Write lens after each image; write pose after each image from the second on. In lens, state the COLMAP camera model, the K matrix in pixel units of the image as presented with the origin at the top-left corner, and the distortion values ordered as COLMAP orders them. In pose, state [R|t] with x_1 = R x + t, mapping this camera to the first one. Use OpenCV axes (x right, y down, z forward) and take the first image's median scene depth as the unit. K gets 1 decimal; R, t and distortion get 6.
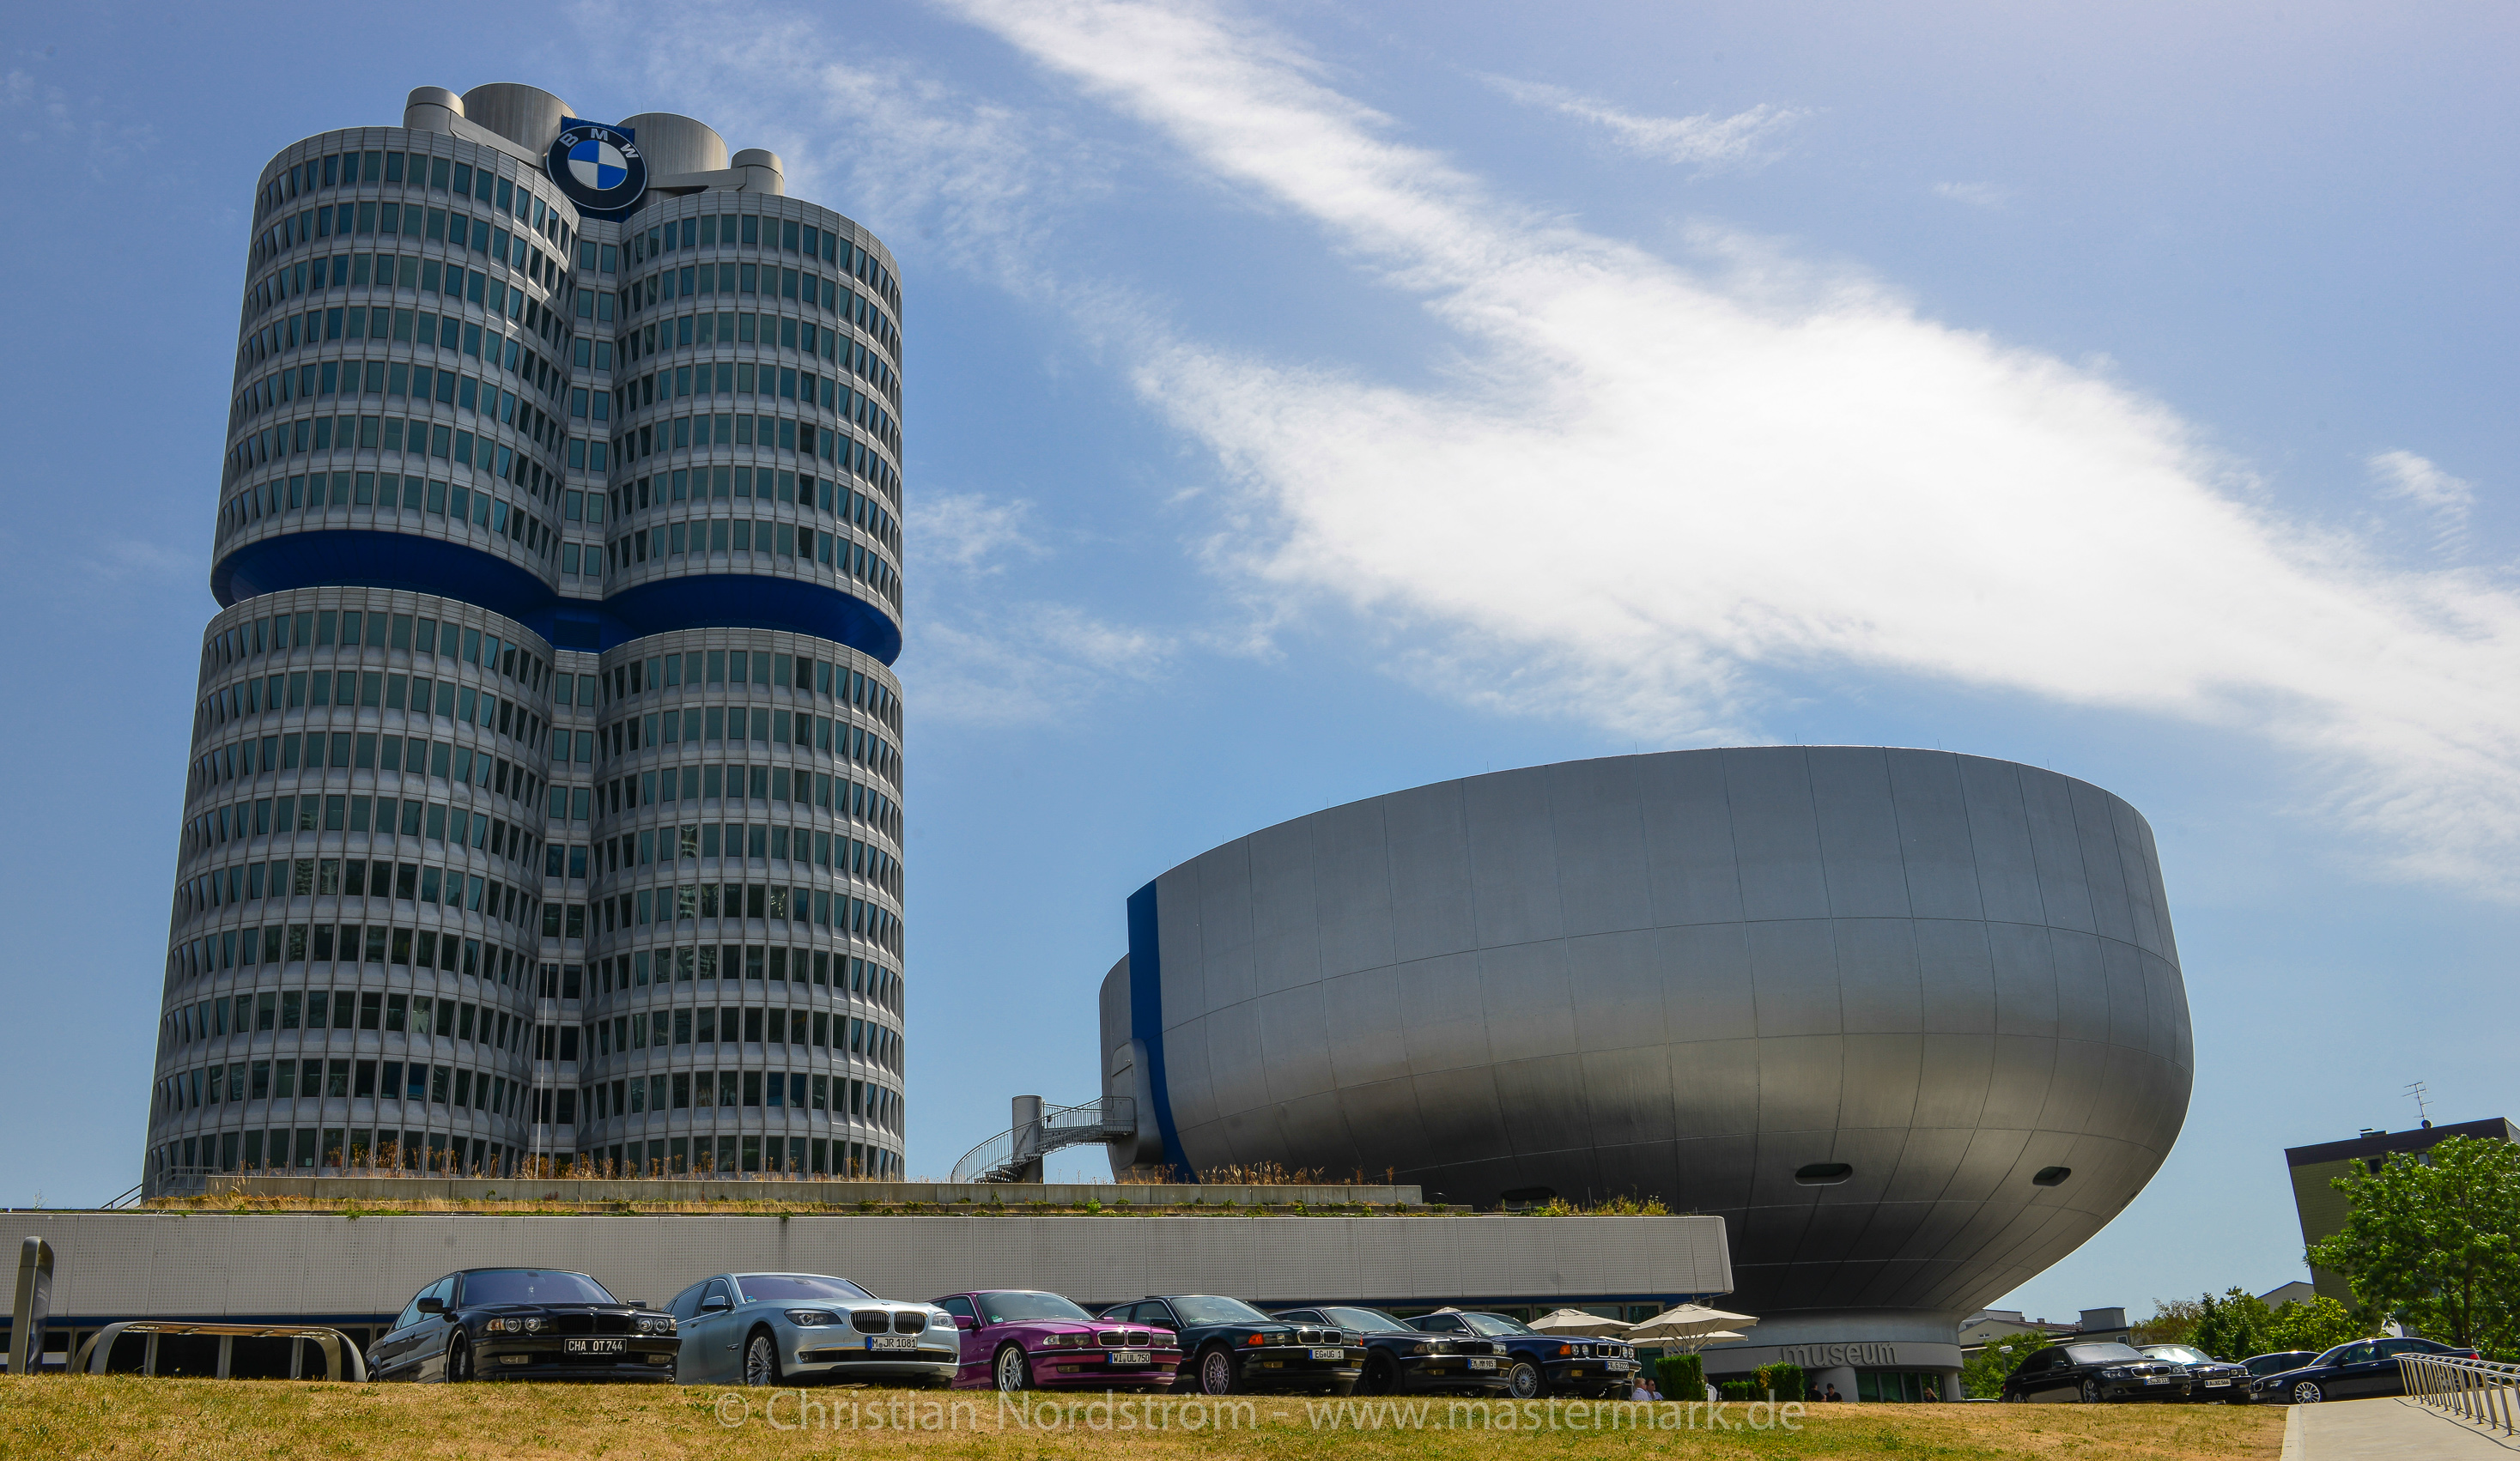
lens RADIAL K [[2167.6, 0, 1240.8], [0, 2167.6, 777.7], [0, 0, 1]] dist [-0.038309, 0.015346]
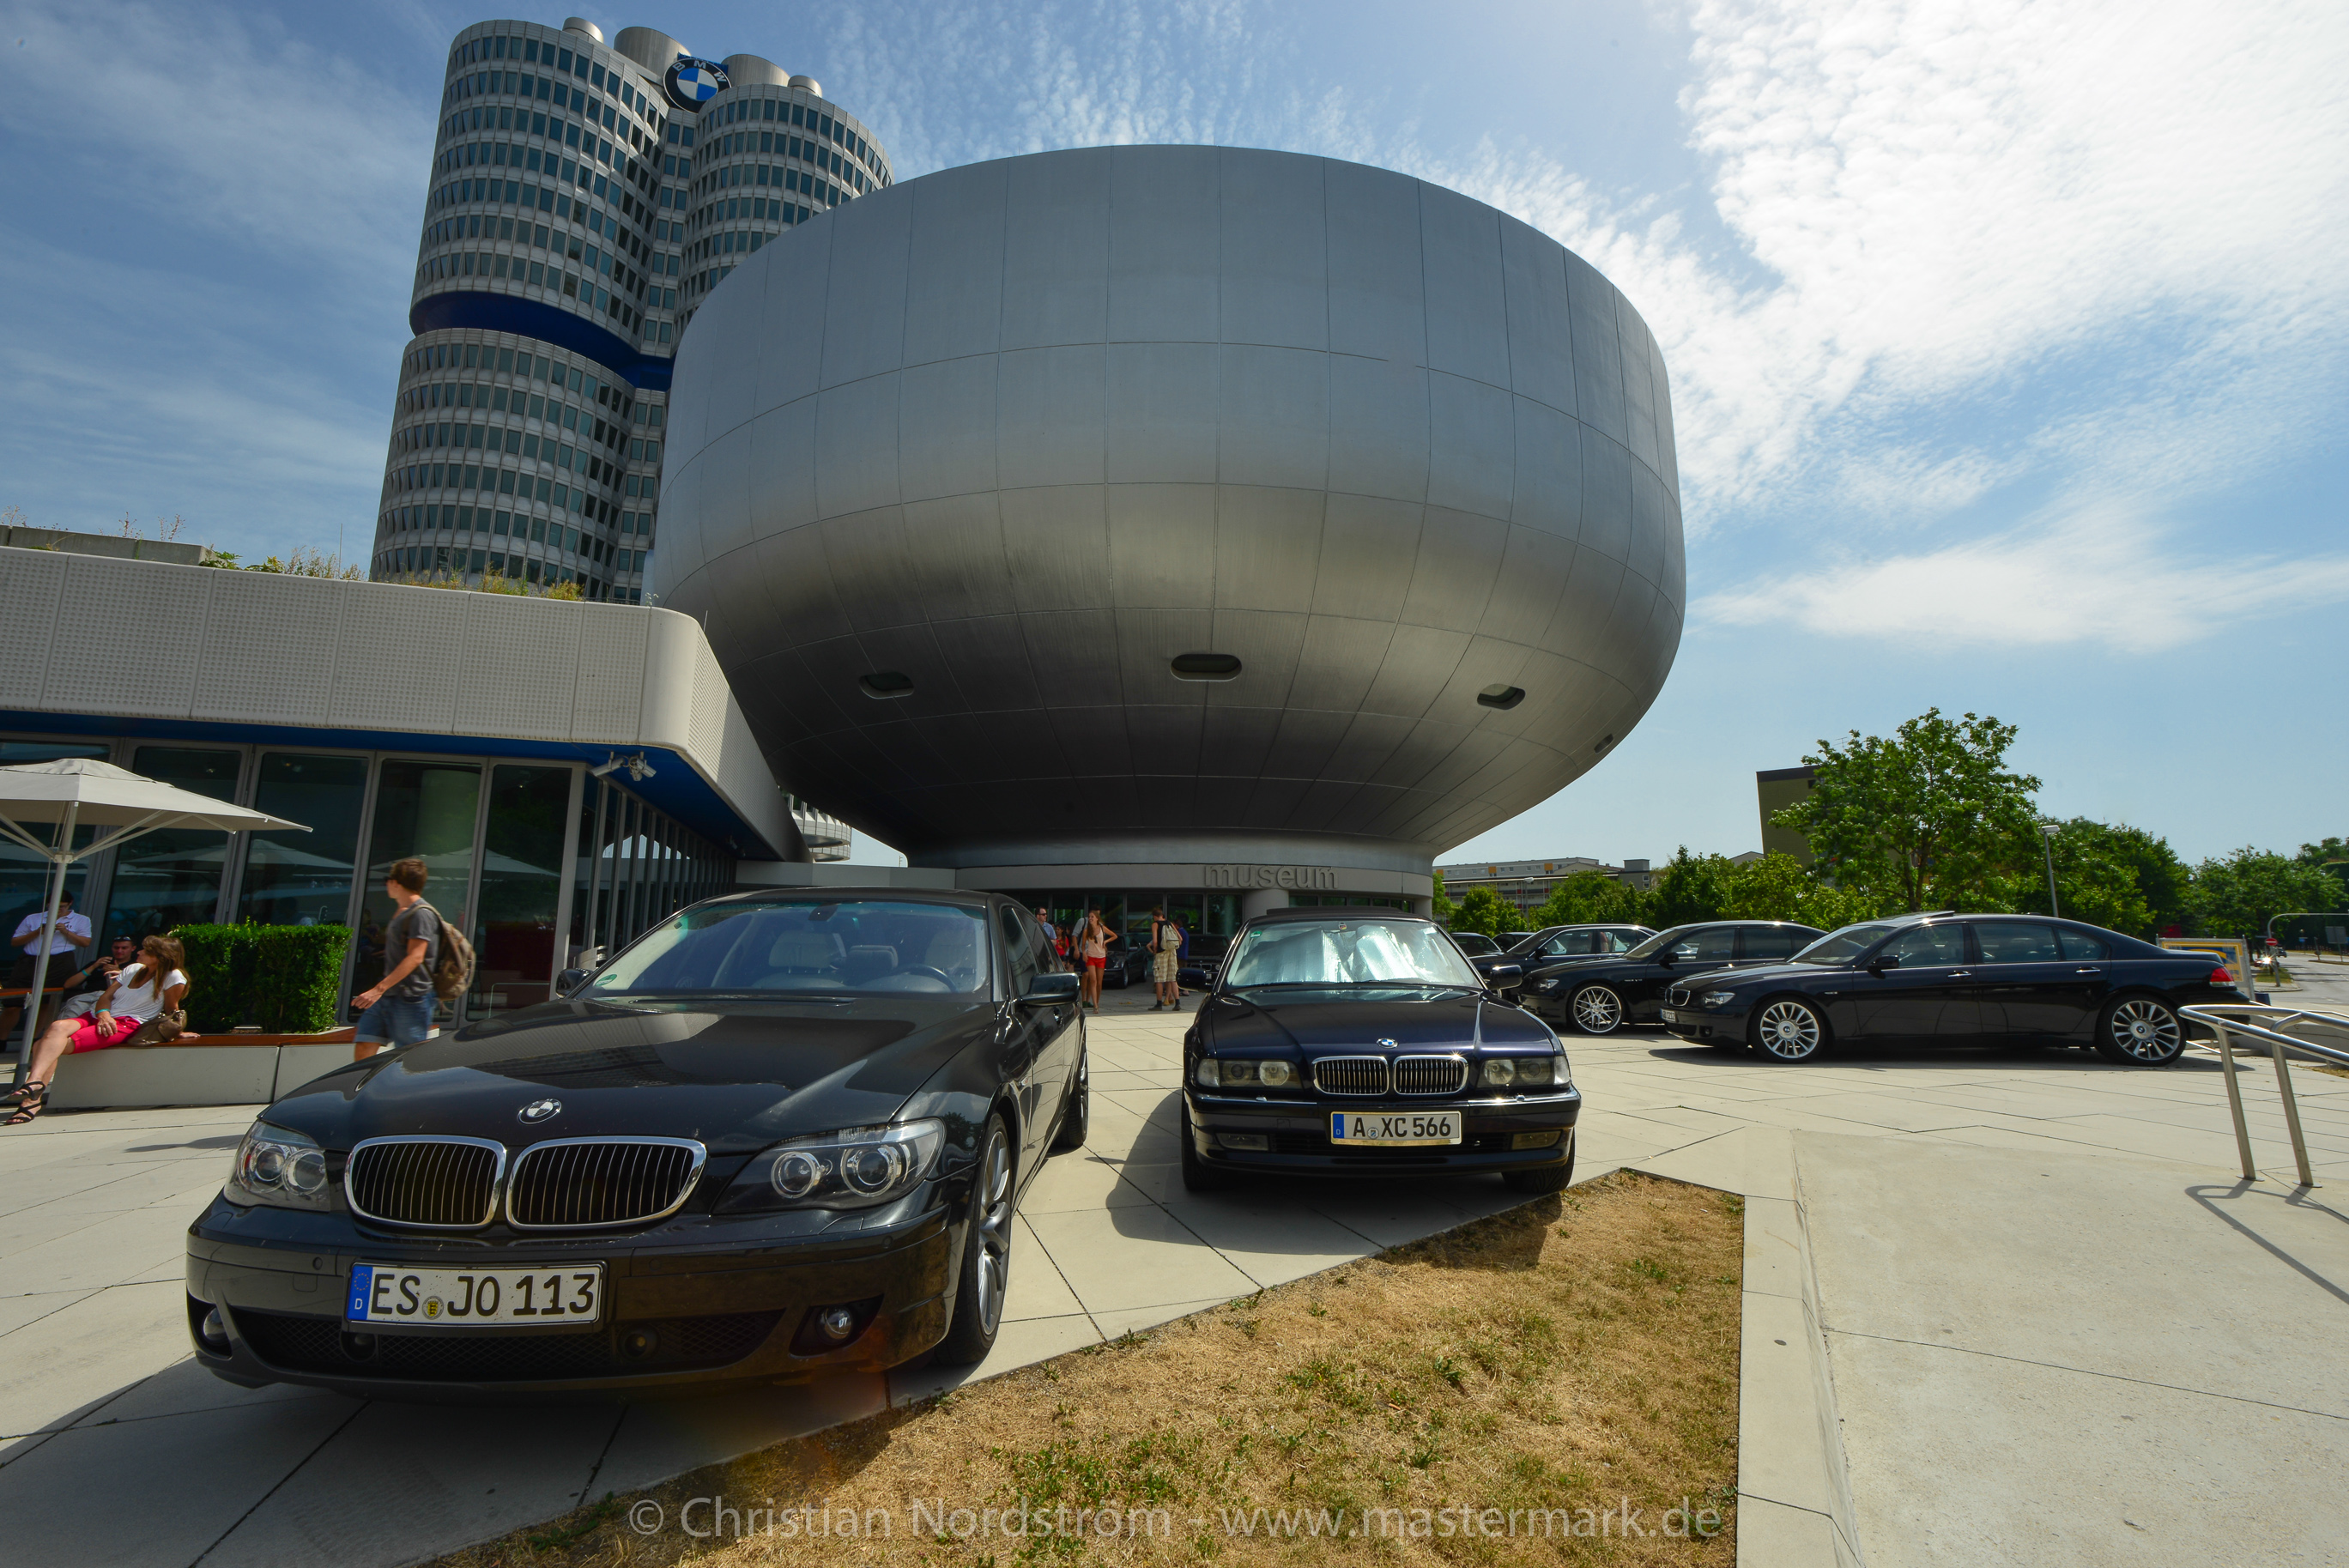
lens RADIAL K [[978.3, 0, 1187.7], [0, 978.3, 779.2], [0, 0, 1]] dist [-0.044280, 0.010989]
pose [[0.995274, 0.050189, -0.083133, 0.161839], [-0.034489, 0.982966, 0.180524, 0.085864], [0.090778, -0.176803, 0.980051, 0.335522]]
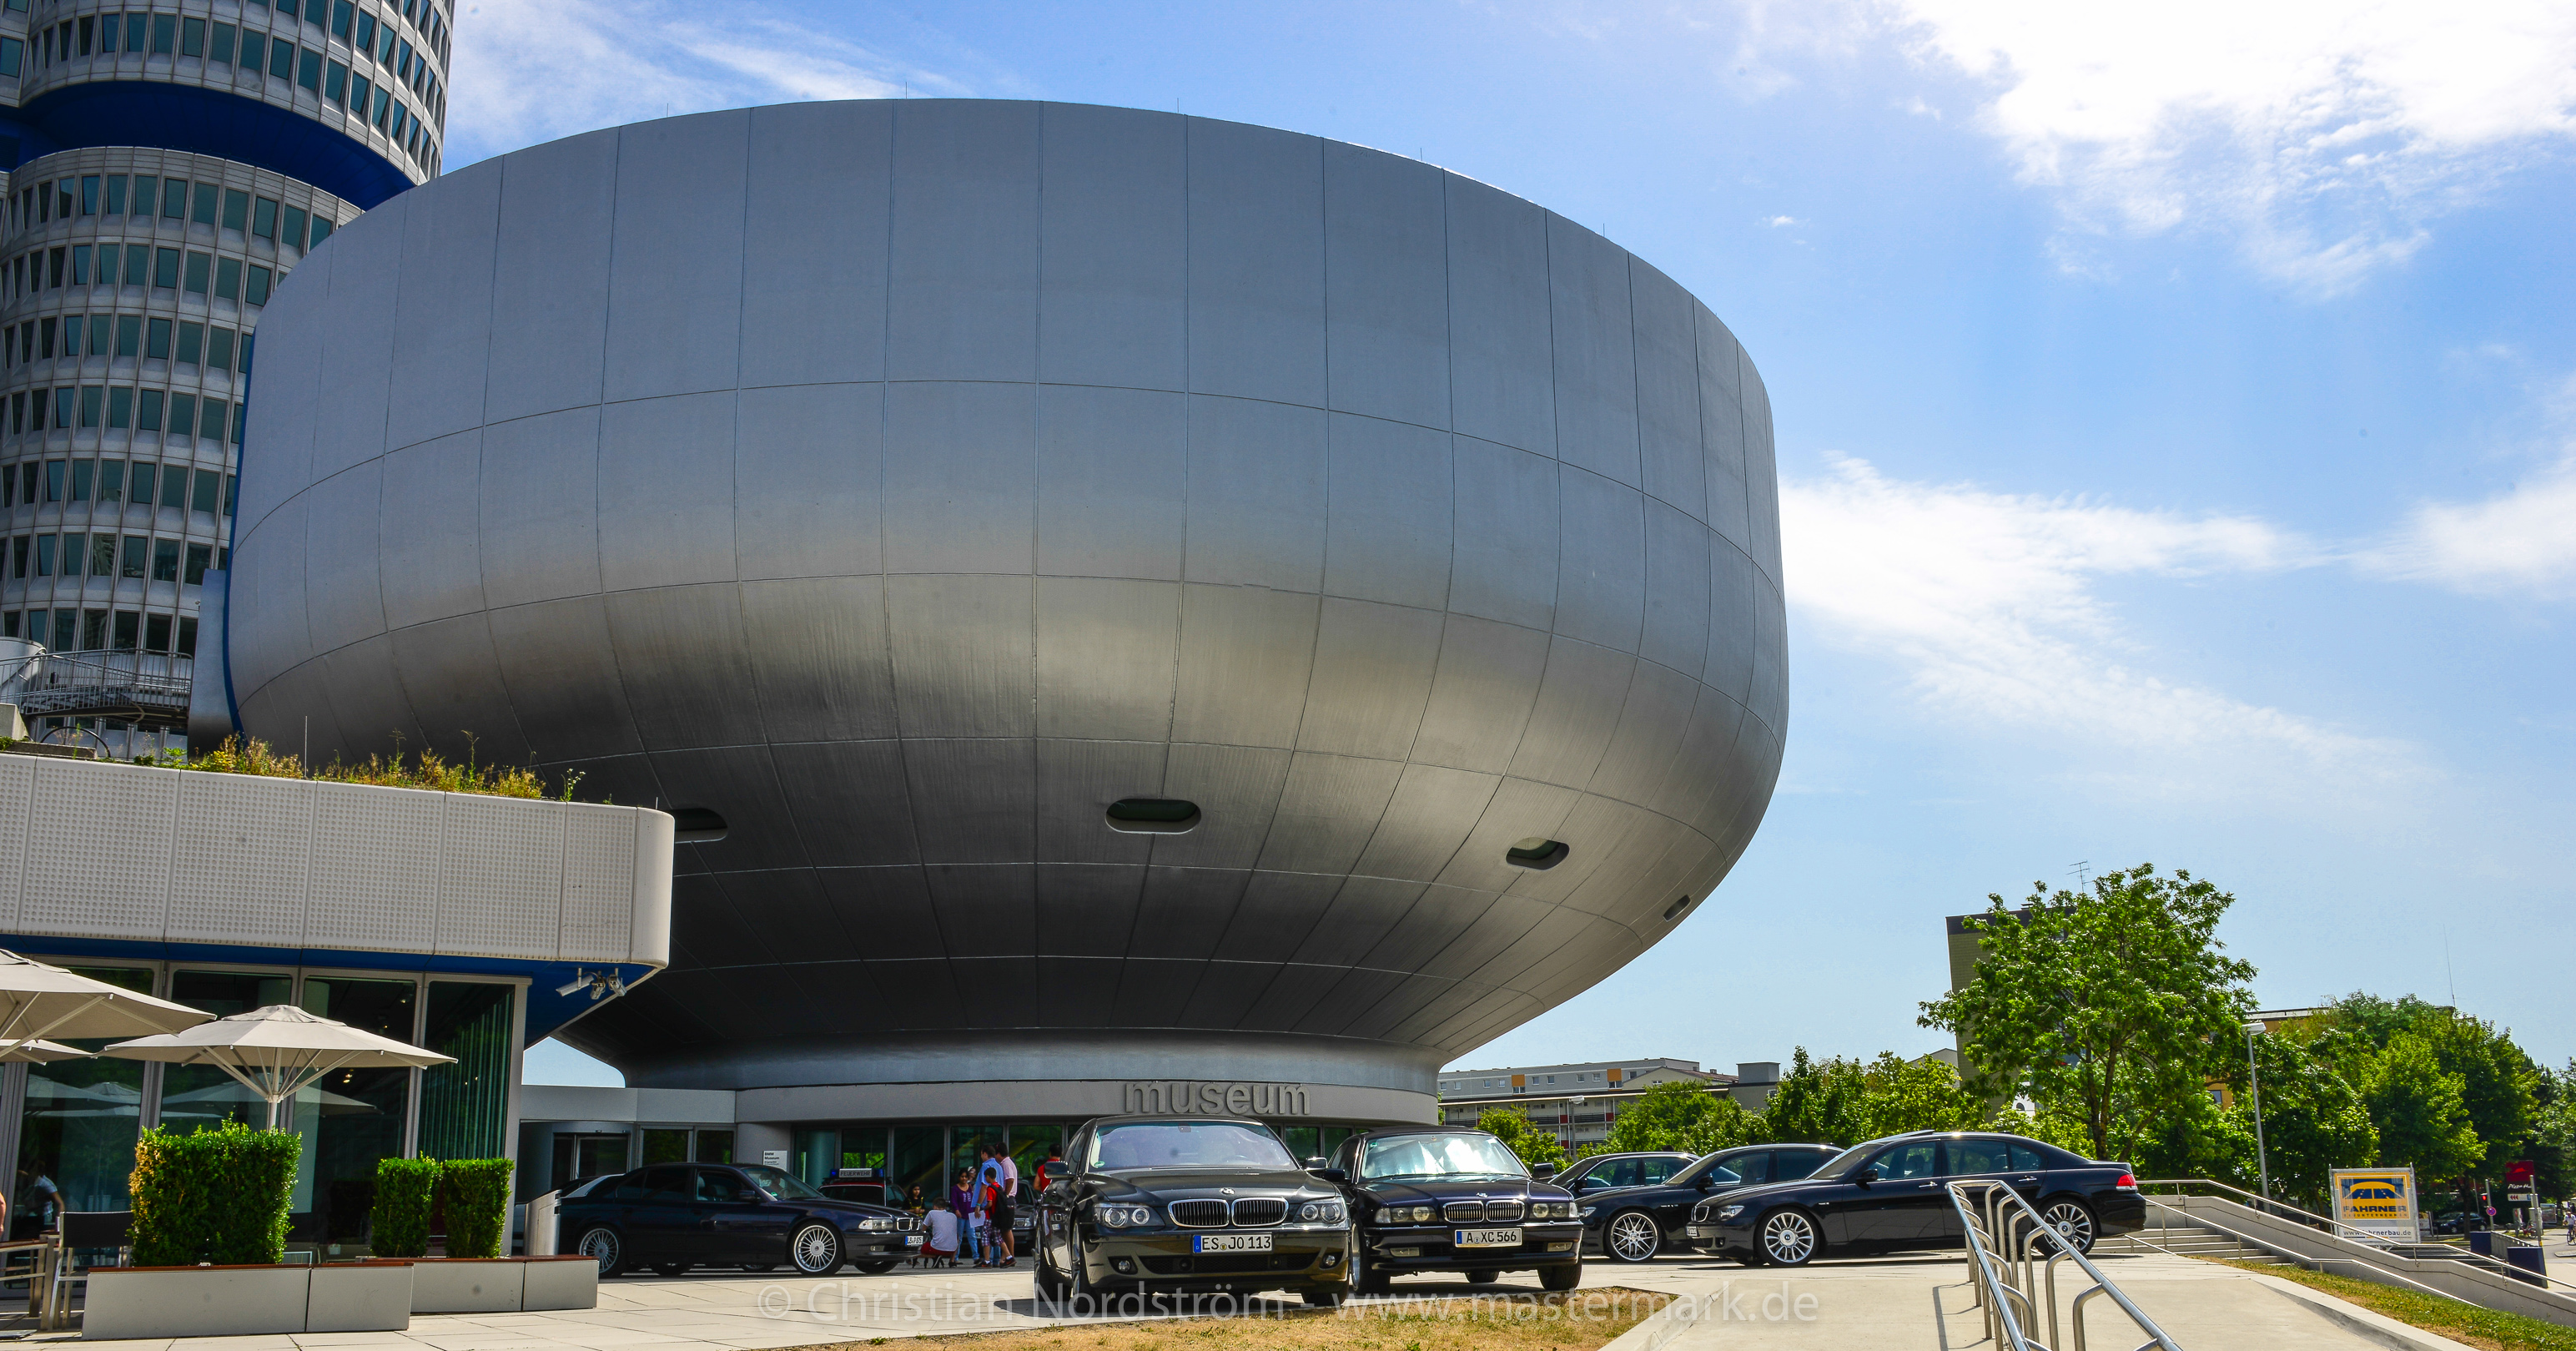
lens RADIAL K [[1881.3, 0, 1300.3], [0, 1881.3, 860.7], [0, 0, 1]] dist [-0.005957, -0.009923]
pose [[0.992702, 0.063670, 0.102417, 0.140187], [-0.078345, 0.986129, 0.146328, 0.061799], [-0.091679, -0.153284, 0.983920, 0.249703]]
